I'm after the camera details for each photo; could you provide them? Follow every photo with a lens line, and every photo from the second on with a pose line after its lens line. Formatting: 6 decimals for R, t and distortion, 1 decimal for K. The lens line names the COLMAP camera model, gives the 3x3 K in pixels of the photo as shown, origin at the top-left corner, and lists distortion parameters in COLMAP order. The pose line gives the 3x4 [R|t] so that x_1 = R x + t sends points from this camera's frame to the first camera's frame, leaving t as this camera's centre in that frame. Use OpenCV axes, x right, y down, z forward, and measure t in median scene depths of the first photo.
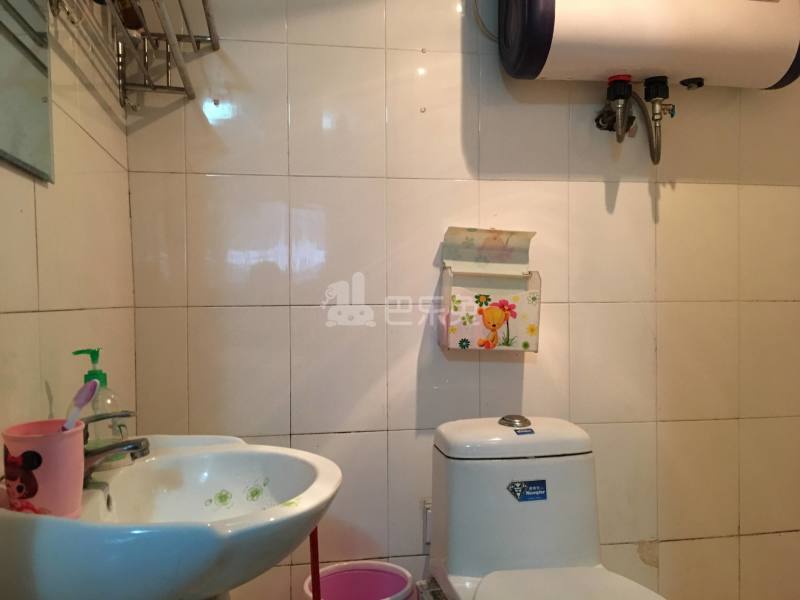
lens RADIAL K [[668.8, 0, 400.0], [0, 668.8, 300.0], [0, 0, 1]] dist [0.087748, -0.170454]
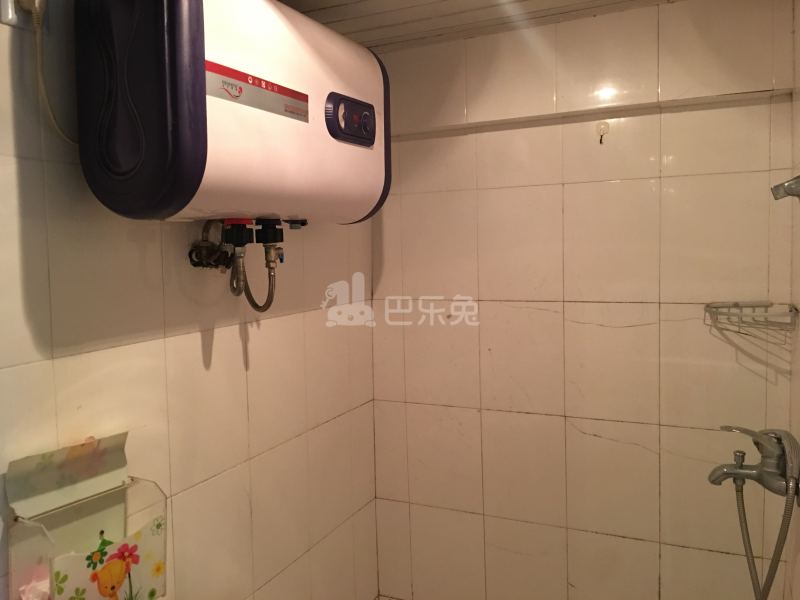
lens RADIAL K [[668.8, 0, 400.0], [0, 668.8, 300.0], [0, 0, 1]] dist [0.087748, -0.170454]
pose [[0.565349, -0.076071, 0.821337, -0.214731], [0.022076, 0.996777, 0.077125, -0.276555], [-0.824556, -0.025471, 0.565206, 0.377554]]
